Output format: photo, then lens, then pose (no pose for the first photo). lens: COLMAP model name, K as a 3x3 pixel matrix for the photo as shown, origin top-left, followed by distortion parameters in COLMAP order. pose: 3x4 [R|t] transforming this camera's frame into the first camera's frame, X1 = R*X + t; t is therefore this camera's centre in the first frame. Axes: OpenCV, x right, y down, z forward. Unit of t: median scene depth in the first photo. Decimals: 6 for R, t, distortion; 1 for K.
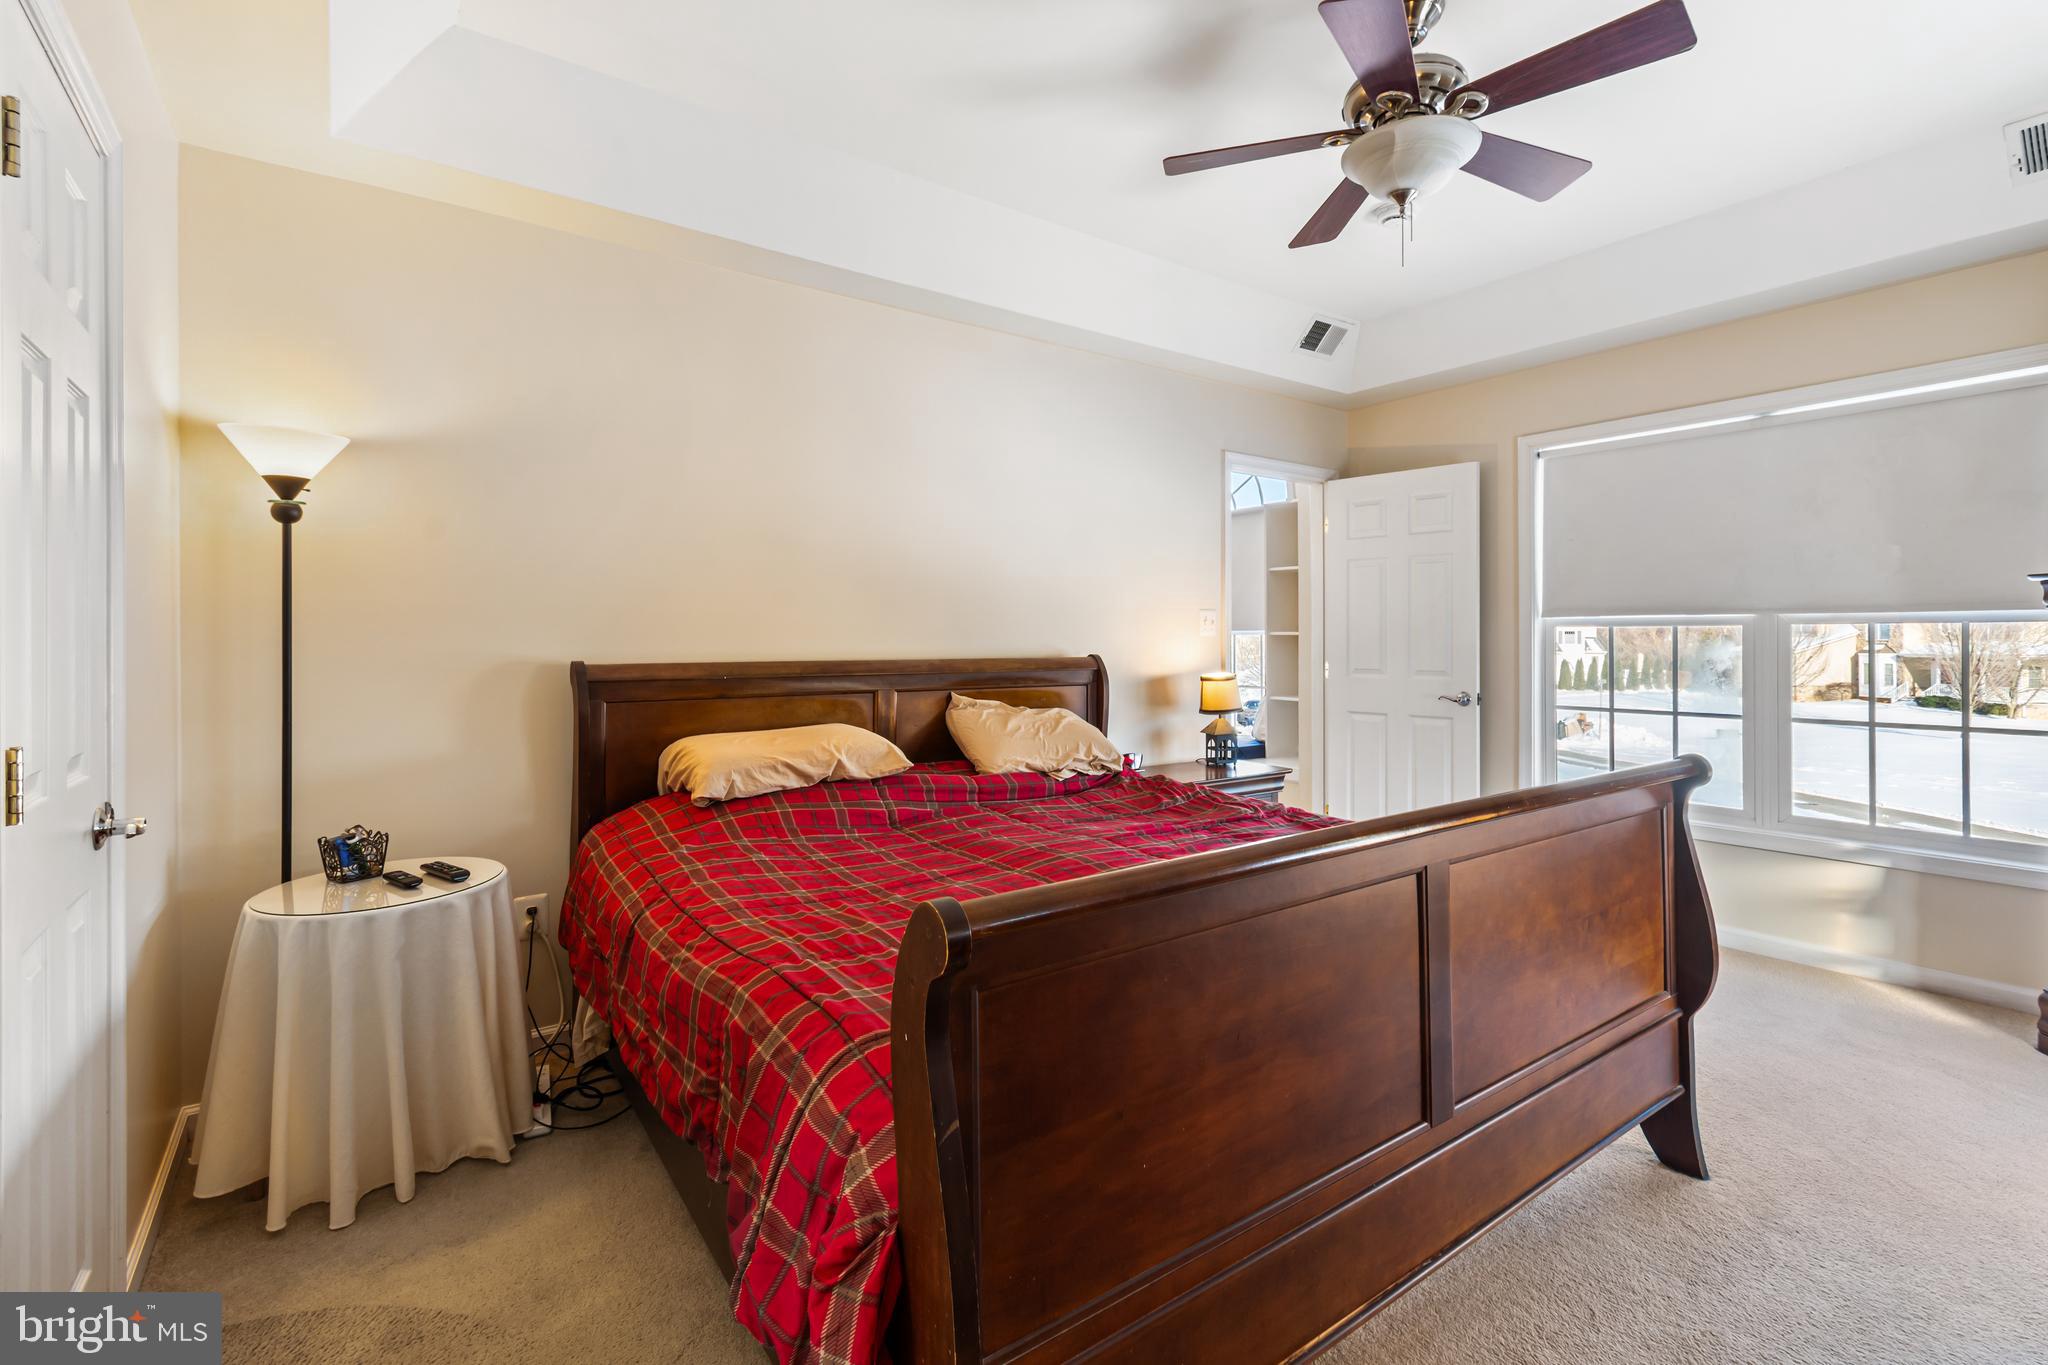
lens RADIAL K [[927.0, 0, 1031.6], [0, 927.0, 659.2], [0, 0, 1]] dist [-0.003042, -0.000128]
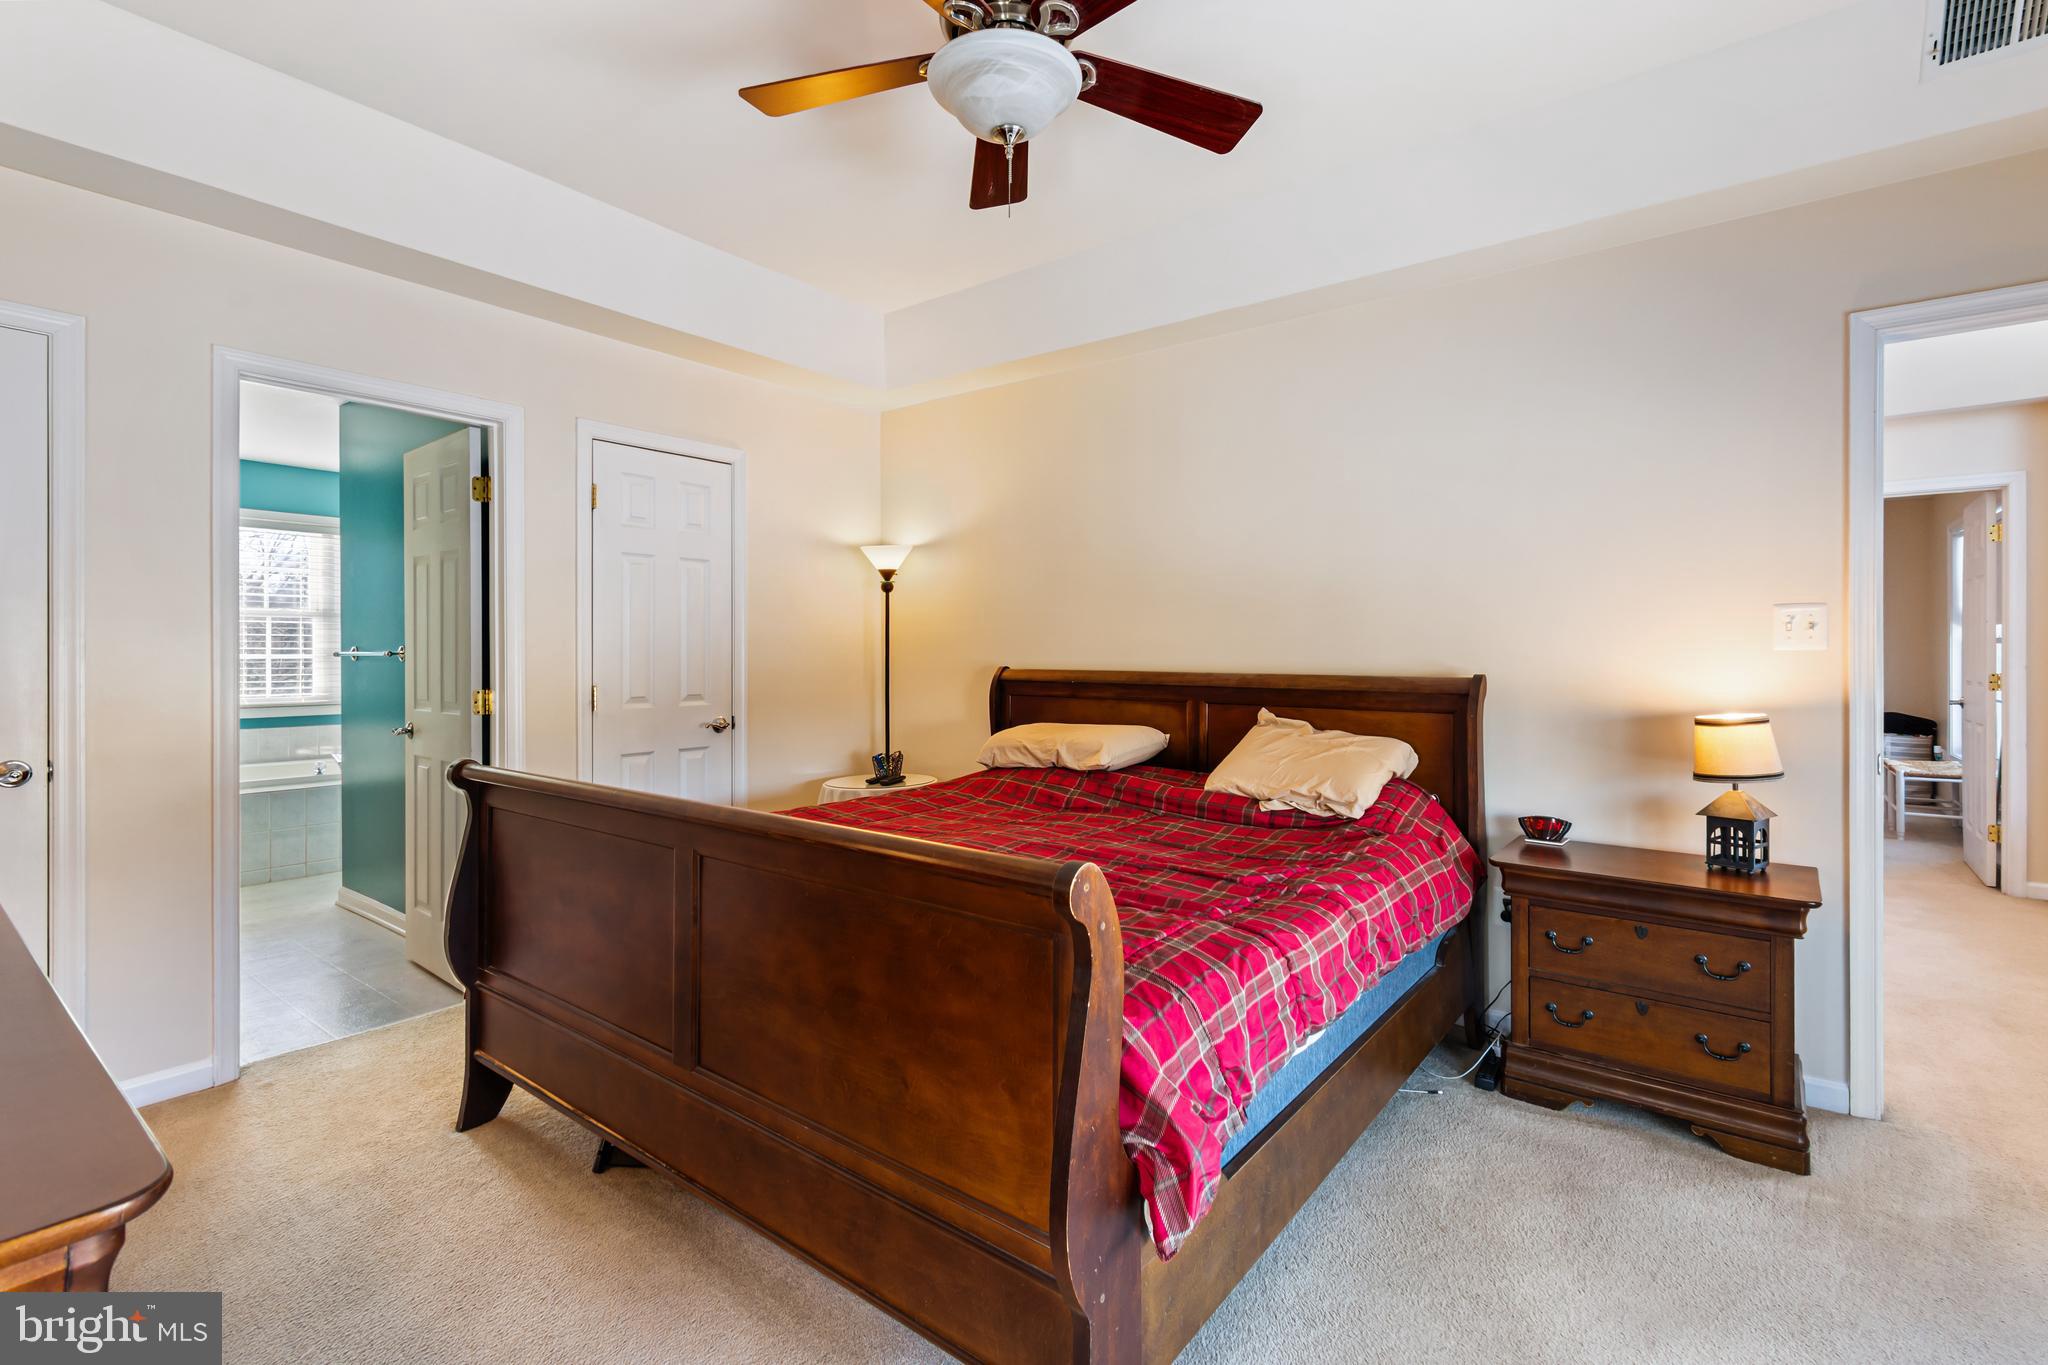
lens RADIAL K [[927.0, 0, 1031.6], [0, 927.0, 659.2], [0, 0, 1]] dist [-0.003042, -0.000128]
pose [[0.283515, 0.007947, -0.958935, 0.819801], [-0.024919, 0.999689, 0.000917, -0.010905], [0.958644, 0.023636, 0.283625, 0.523269]]
